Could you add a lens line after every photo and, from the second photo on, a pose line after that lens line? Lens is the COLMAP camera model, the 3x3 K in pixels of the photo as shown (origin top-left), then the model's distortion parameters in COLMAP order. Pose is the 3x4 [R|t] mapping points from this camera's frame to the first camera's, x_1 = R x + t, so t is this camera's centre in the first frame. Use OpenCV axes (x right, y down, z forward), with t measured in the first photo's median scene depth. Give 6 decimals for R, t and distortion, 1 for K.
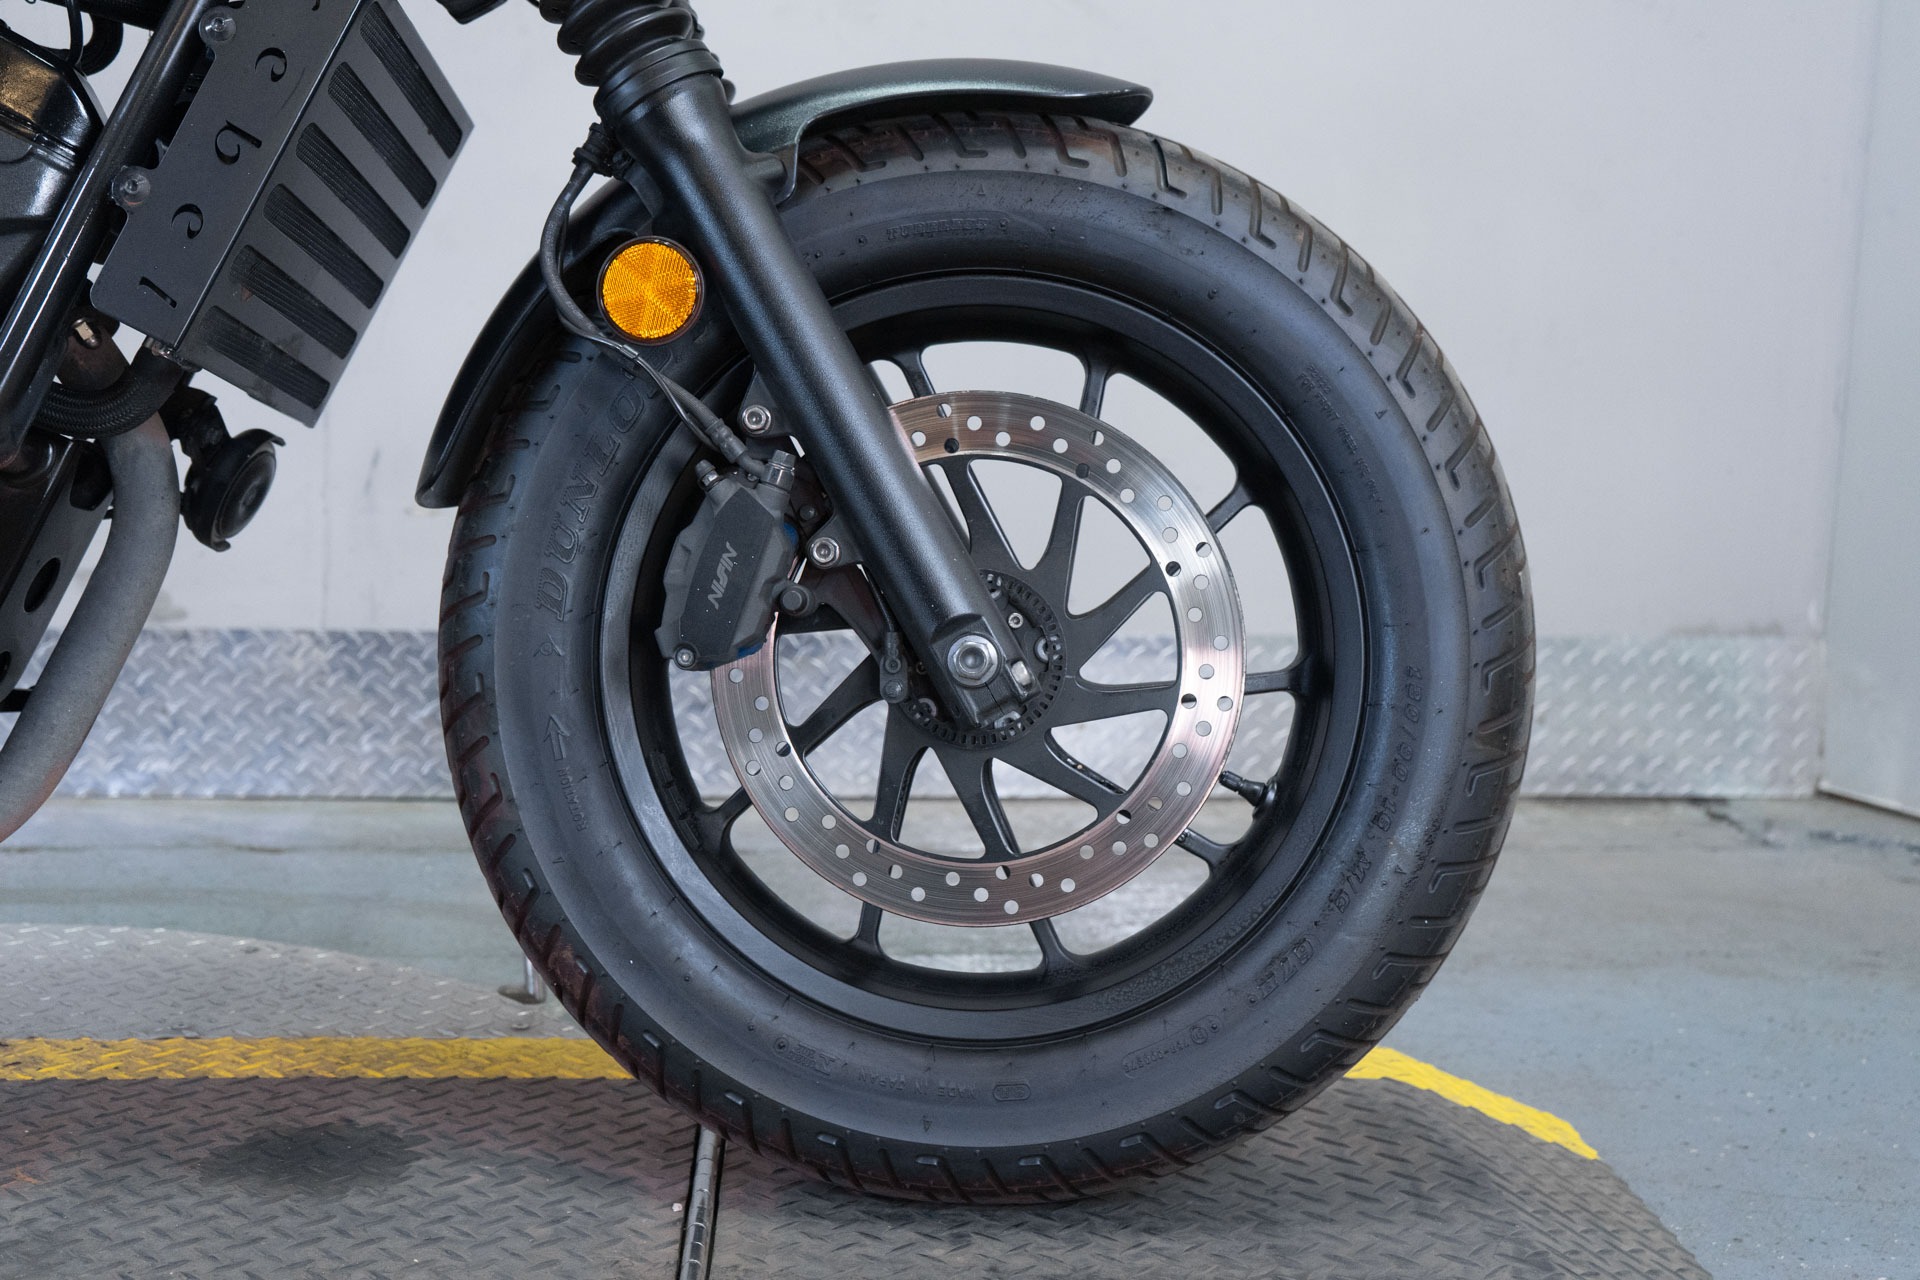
lens RADIAL K [[2340.8, 0, 960.0], [0, 2340.8, 640.0], [0, 0, 1]] dist [-0.018568, -0.010469]
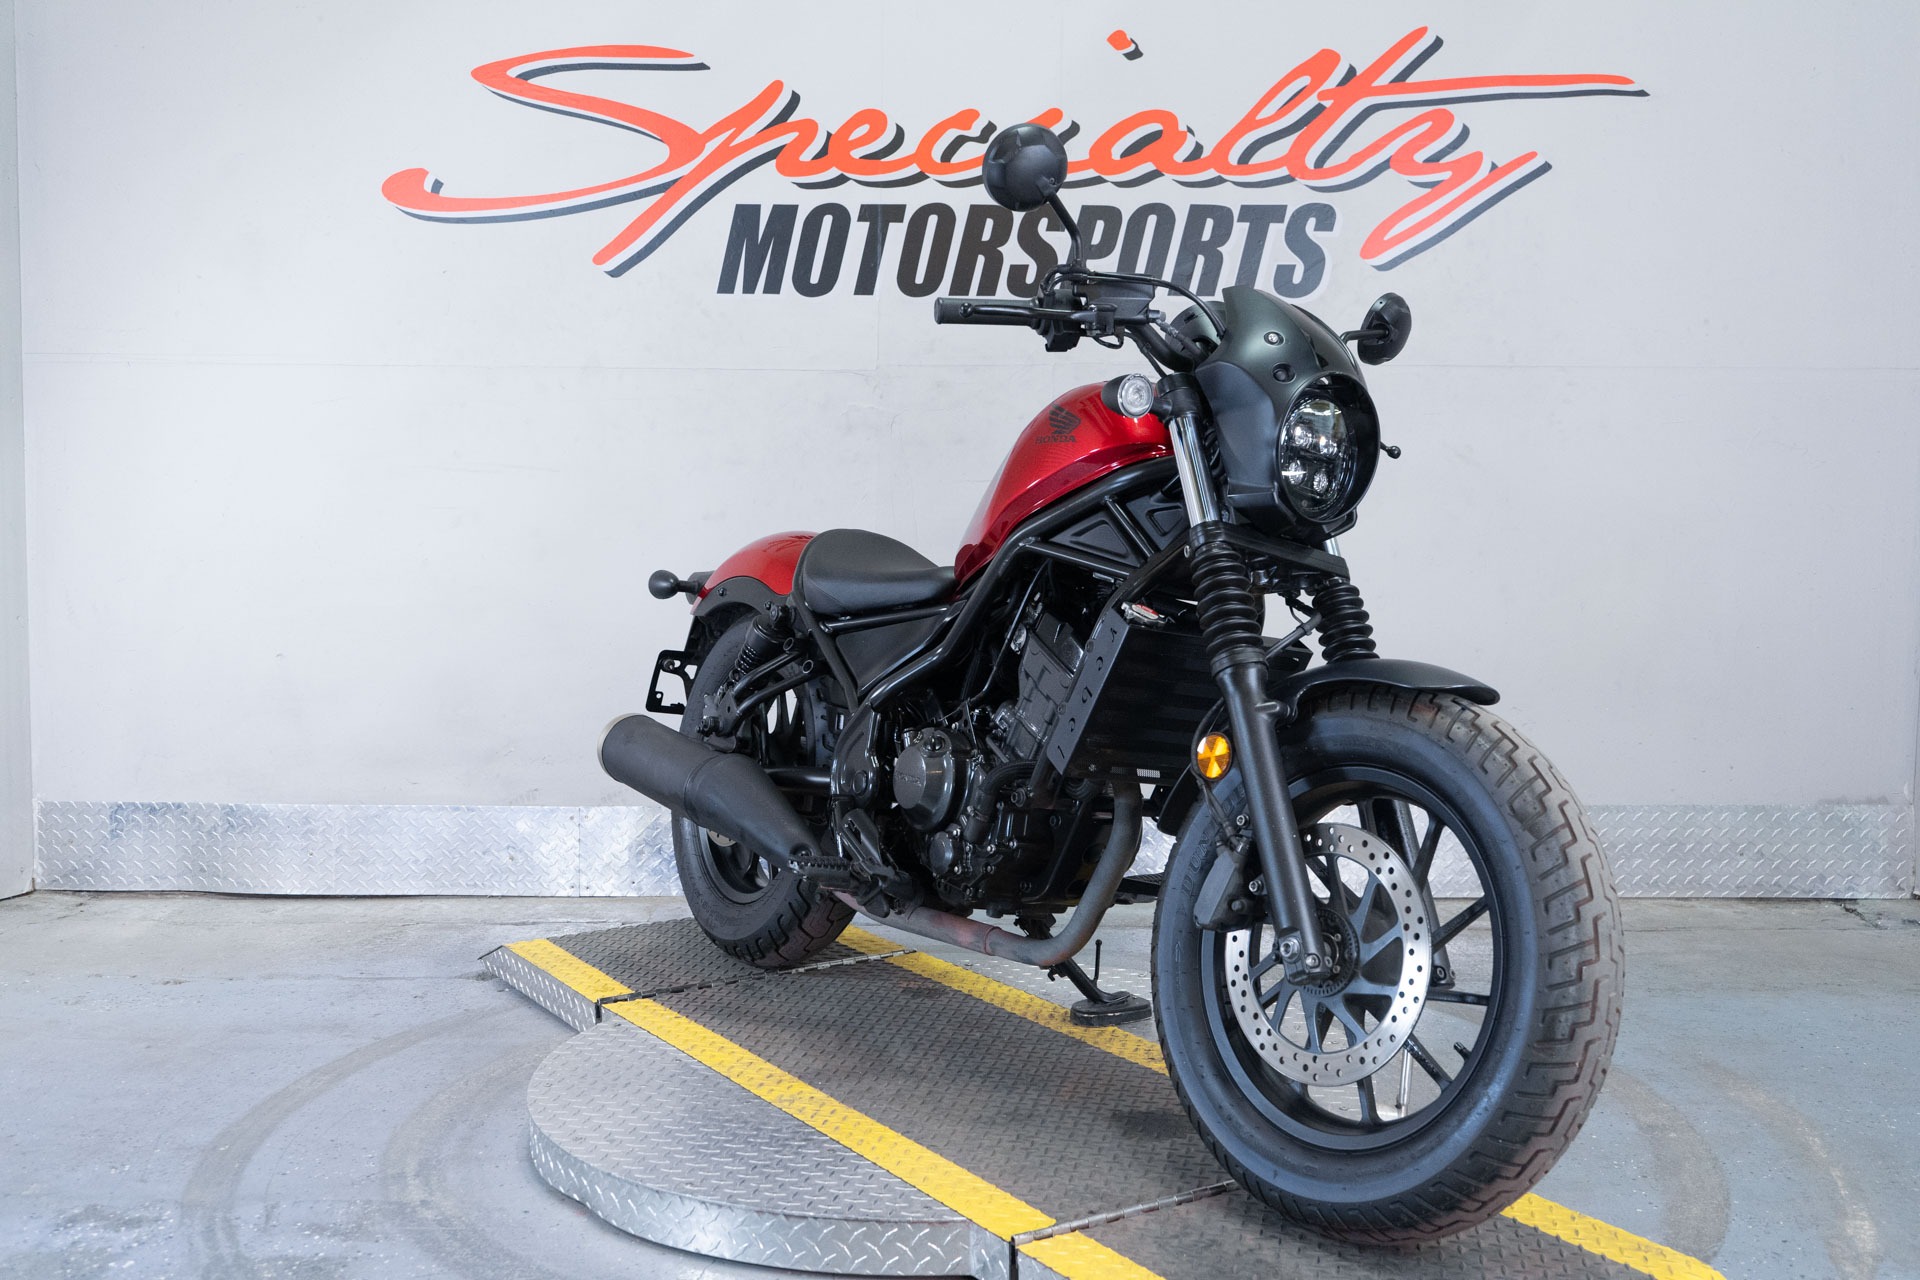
lens RADIAL K [[2038.9, 0, 960.0], [0, 2038.9, 640.0], [0, 0, 1]] dist [0.004783, 0.004689]
pose [[0.990591, -0.016483, -0.135859, -0.118311], [0.009862, 0.998737, -0.049270, -0.055608], [0.136500, 0.047466, 0.989502, -0.588587]]
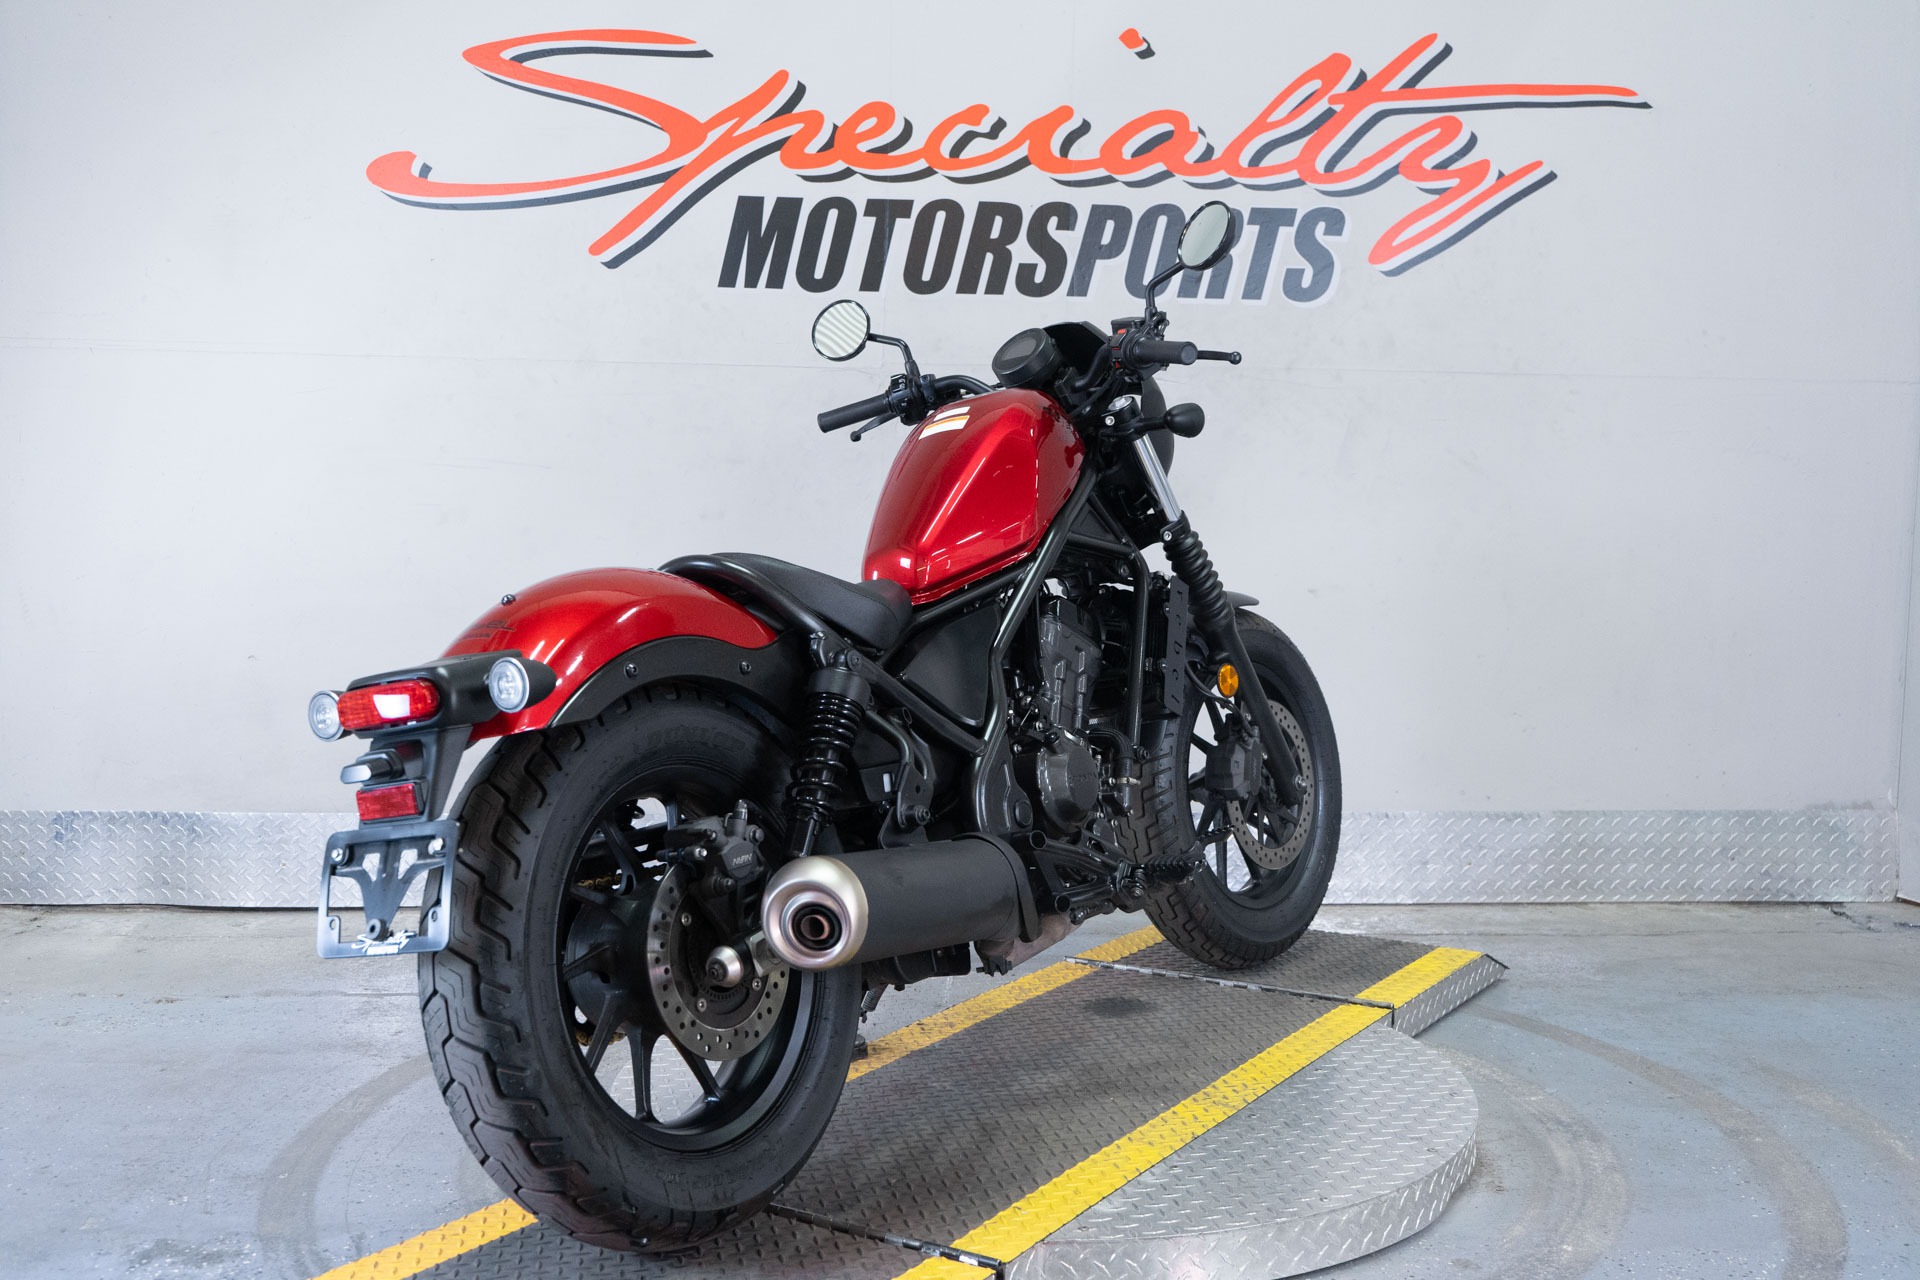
lens RADIAL K [[2054.7, 0, 960.4], [0, 2054.7, 637.3], [0, 0, 1]] dist [0.007824, 0.008212]
pose [[0.998374, -0.012454, -0.055621, -0.244252], [0.009585, 0.998624, -0.051554, -0.057764], [0.056187, 0.050938, 0.997120, -0.586352]]
